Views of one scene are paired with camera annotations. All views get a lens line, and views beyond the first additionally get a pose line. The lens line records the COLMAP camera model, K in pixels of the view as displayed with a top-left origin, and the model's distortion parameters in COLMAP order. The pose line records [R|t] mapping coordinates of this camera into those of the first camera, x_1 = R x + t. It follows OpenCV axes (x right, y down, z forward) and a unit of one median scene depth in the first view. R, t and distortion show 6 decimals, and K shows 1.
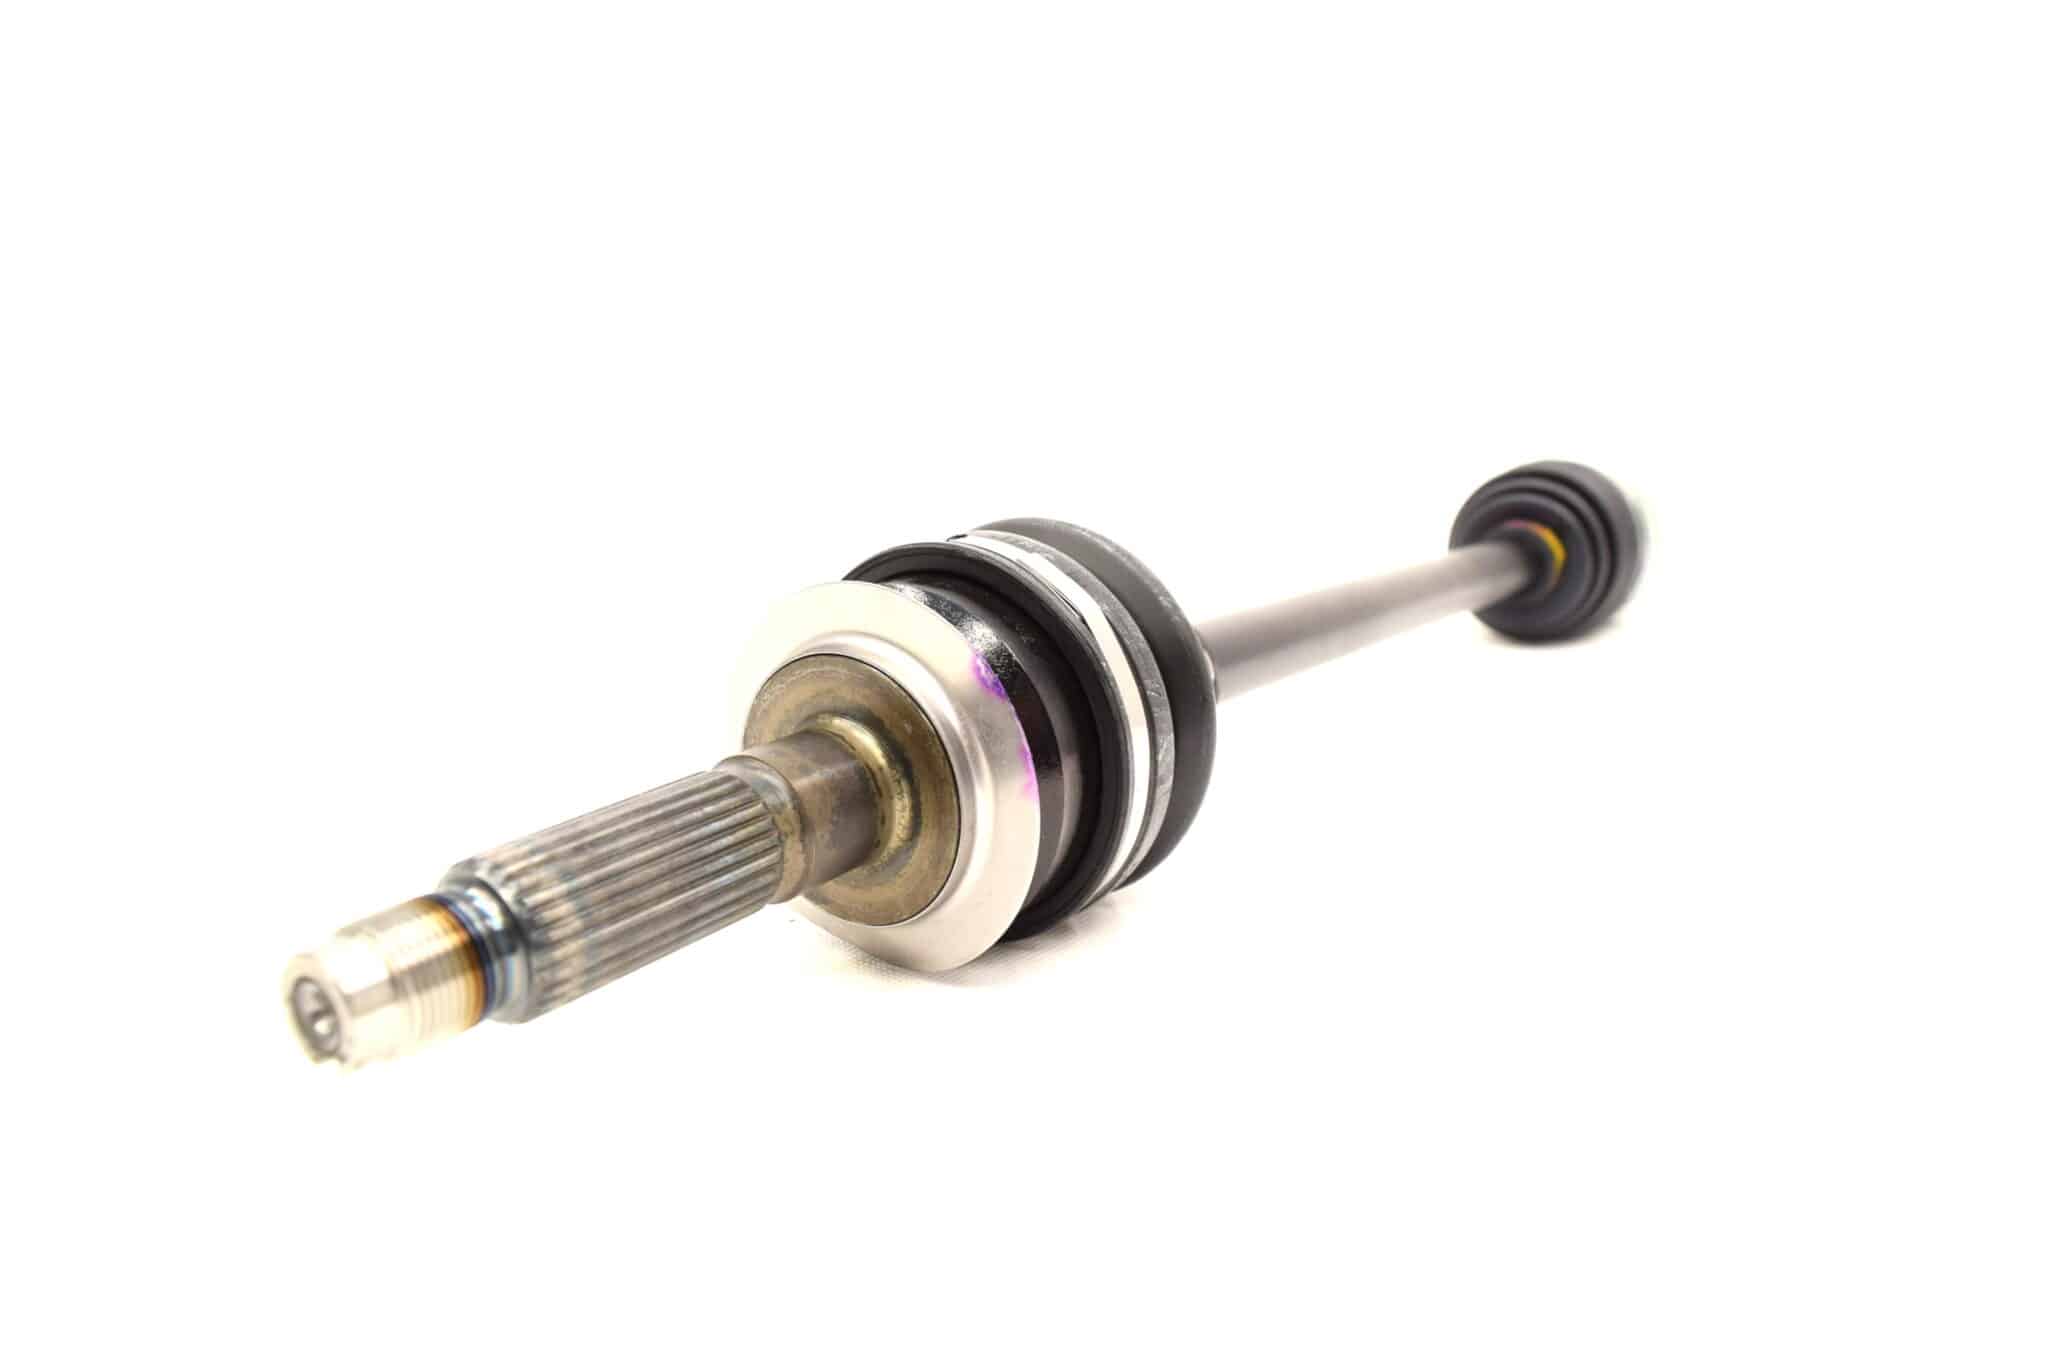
lens RADIAL K [[1604.1, 0, 1025.0], [0, 1604.1, 685.0], [0, 0, 1]] dist [0.000248, -0.000449]
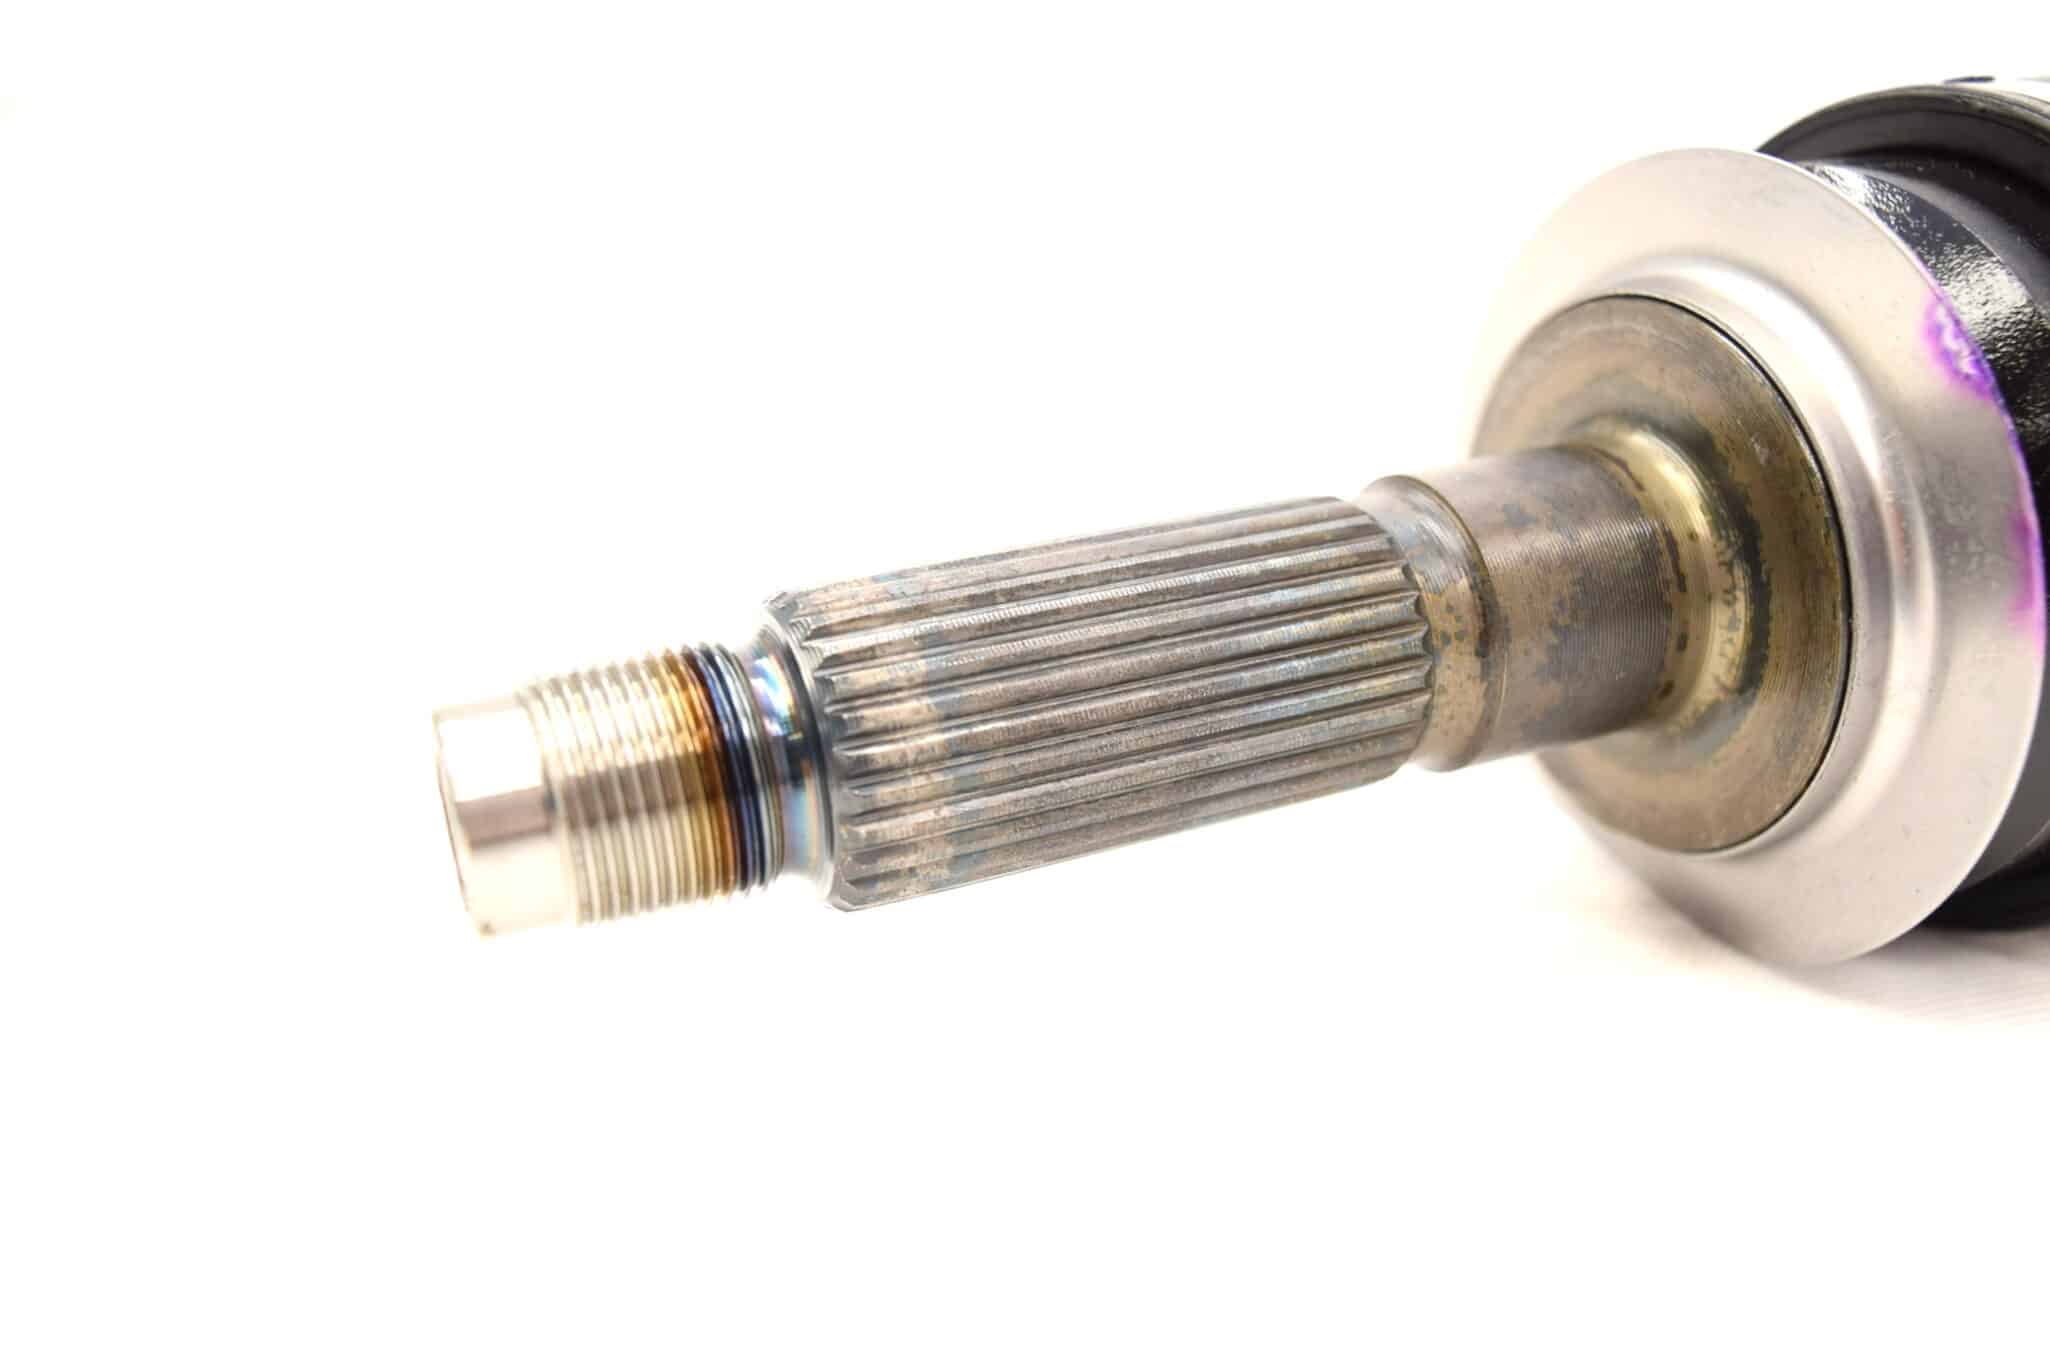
lens RADIAL K [[1978.6, 0, 1029.5], [0, 1978.6, 707.2], [0, 0, 1]] dist [0.018304, 0.008835]
pose [[0.854390, 0.150454, -0.497374, 0.044415], [-0.092405, 0.985901, 0.139498, 0.038482], [0.511350, -0.073225, 0.856247, 0.384259]]
